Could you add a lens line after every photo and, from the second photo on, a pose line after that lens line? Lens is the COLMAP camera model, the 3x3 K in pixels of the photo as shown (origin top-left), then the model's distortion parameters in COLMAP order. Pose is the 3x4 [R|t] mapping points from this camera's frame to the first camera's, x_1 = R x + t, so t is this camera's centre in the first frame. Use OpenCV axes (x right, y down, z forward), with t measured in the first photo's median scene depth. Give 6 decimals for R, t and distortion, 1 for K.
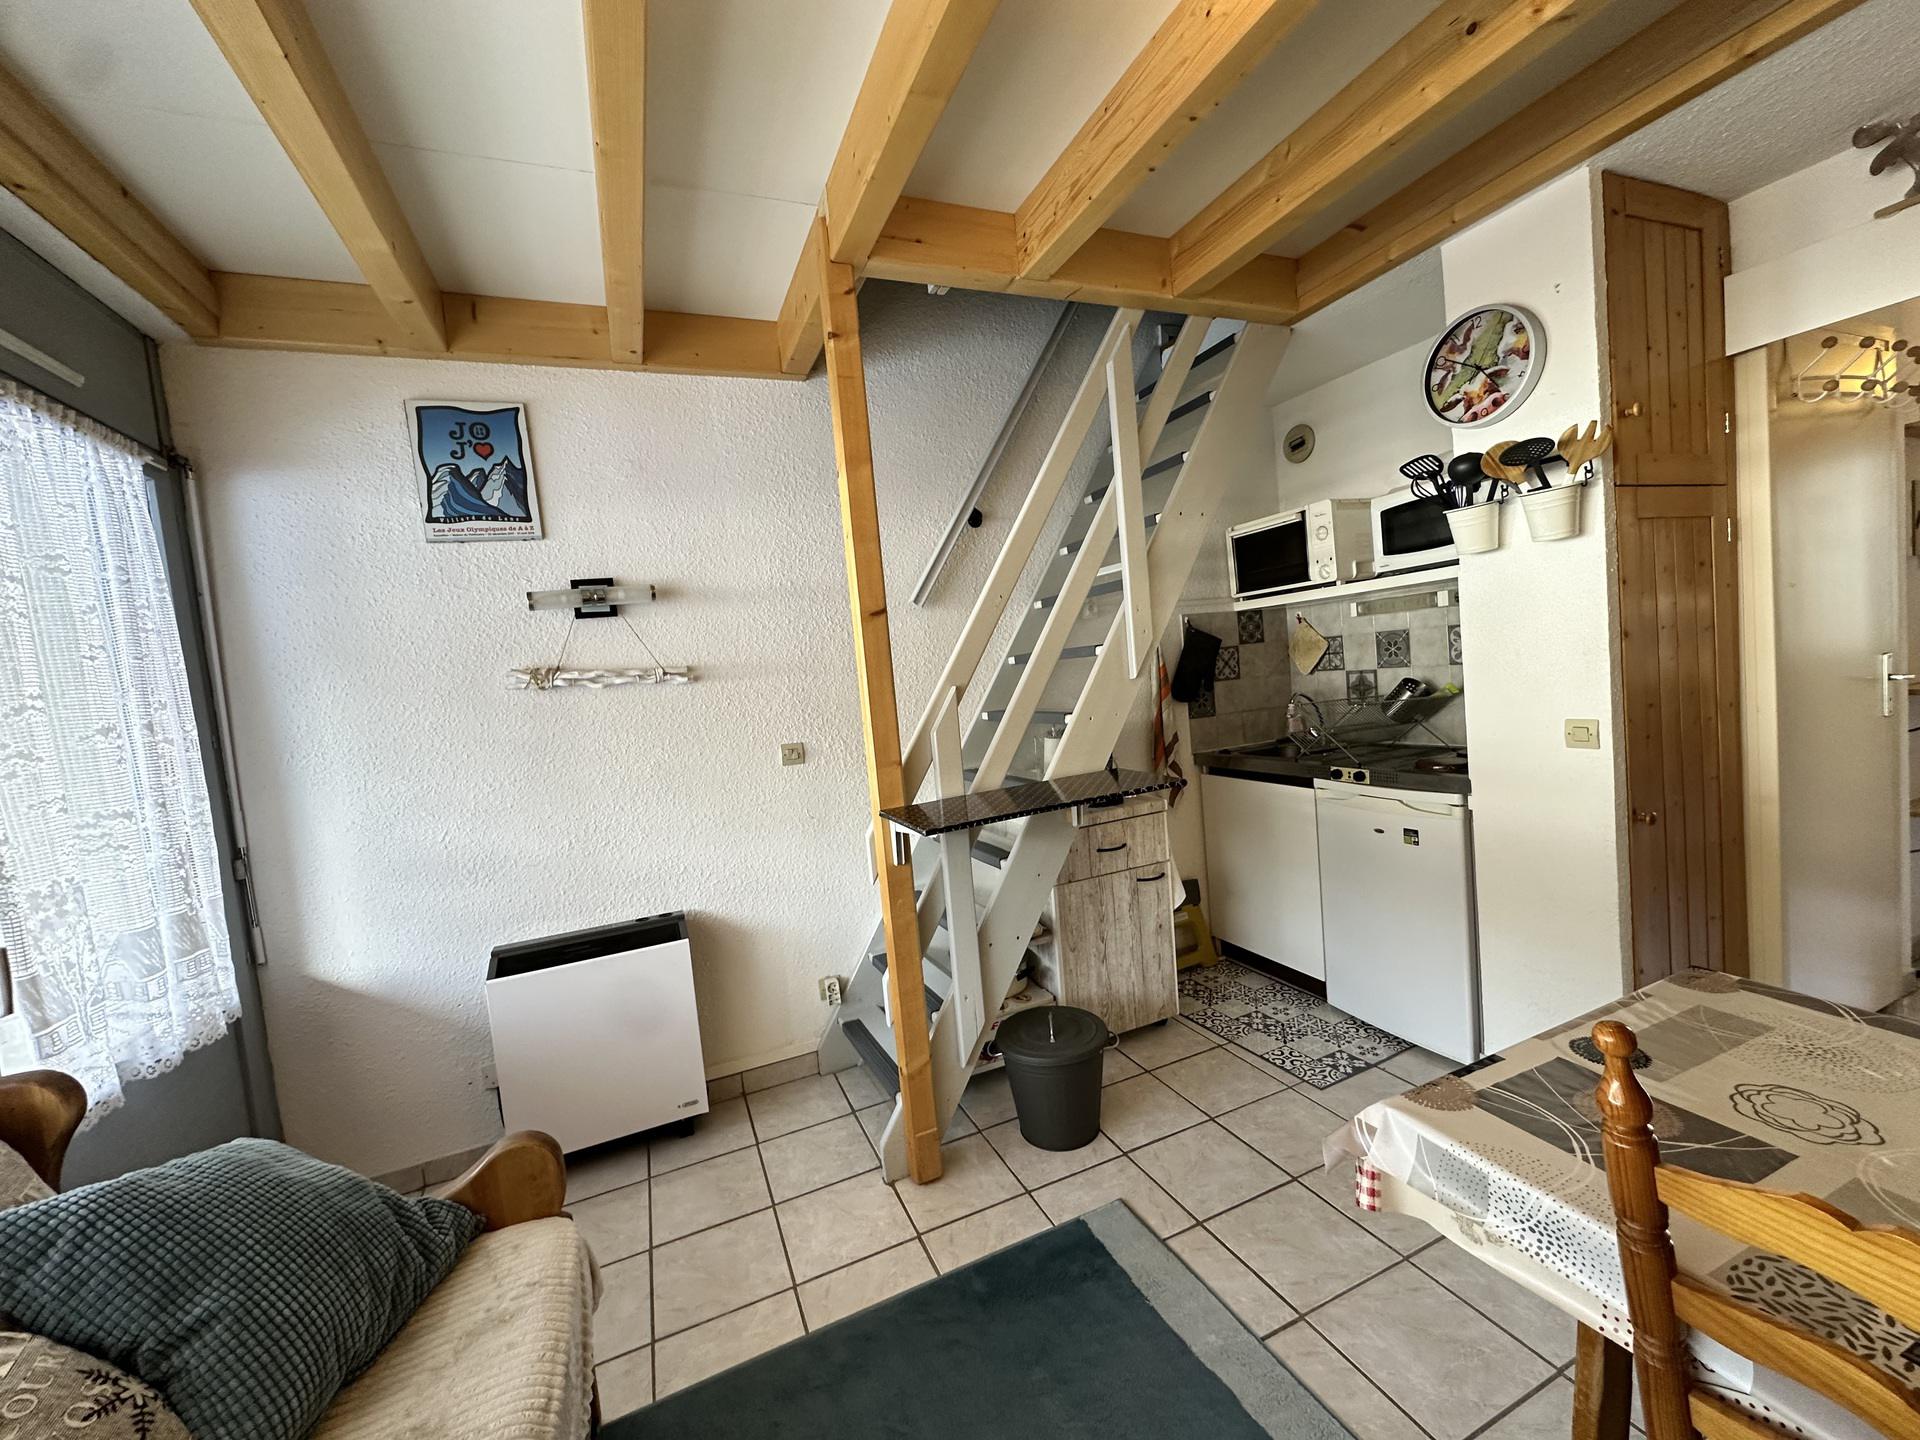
lens RADIAL K [[765.7, 0, 960.0], [0, 765.7, 720.0], [0, 0, 1]] dist [0.000230, 0.000014]
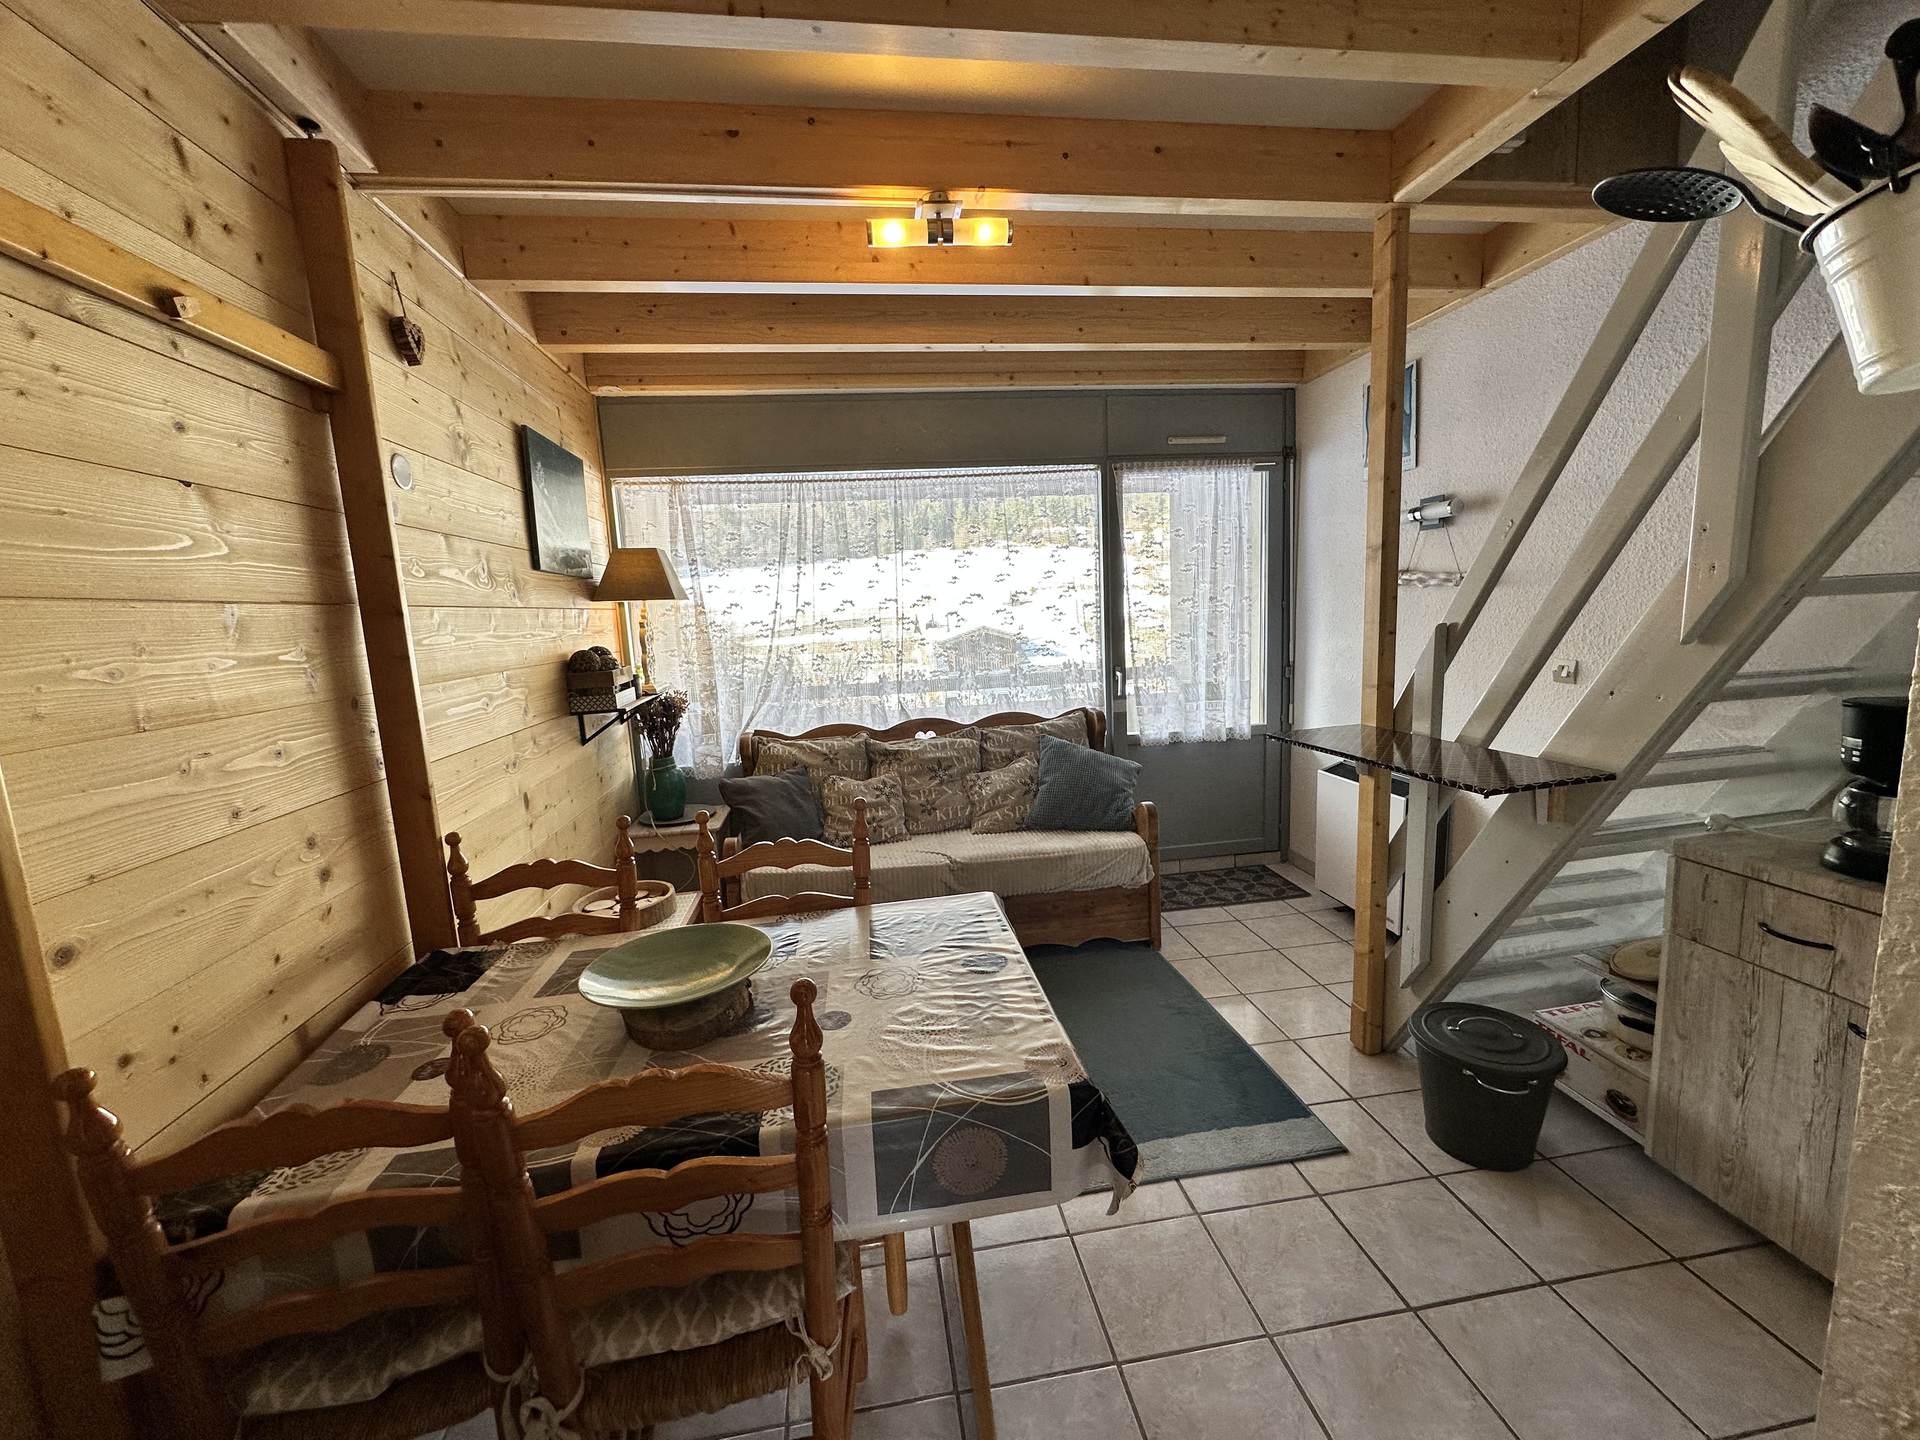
lens RADIAL K [[765.7, 0, 960.0], [0, 765.7, 720.0], [0, 0, 1]] dist [0.000230, 0.000014]
pose [[-0.247530, 0.242679, -0.937996, 1.044808], [0.005483, 0.968459, 0.249113, -0.164695], [0.968865, 0.056520, -0.241053, 0.648376]]
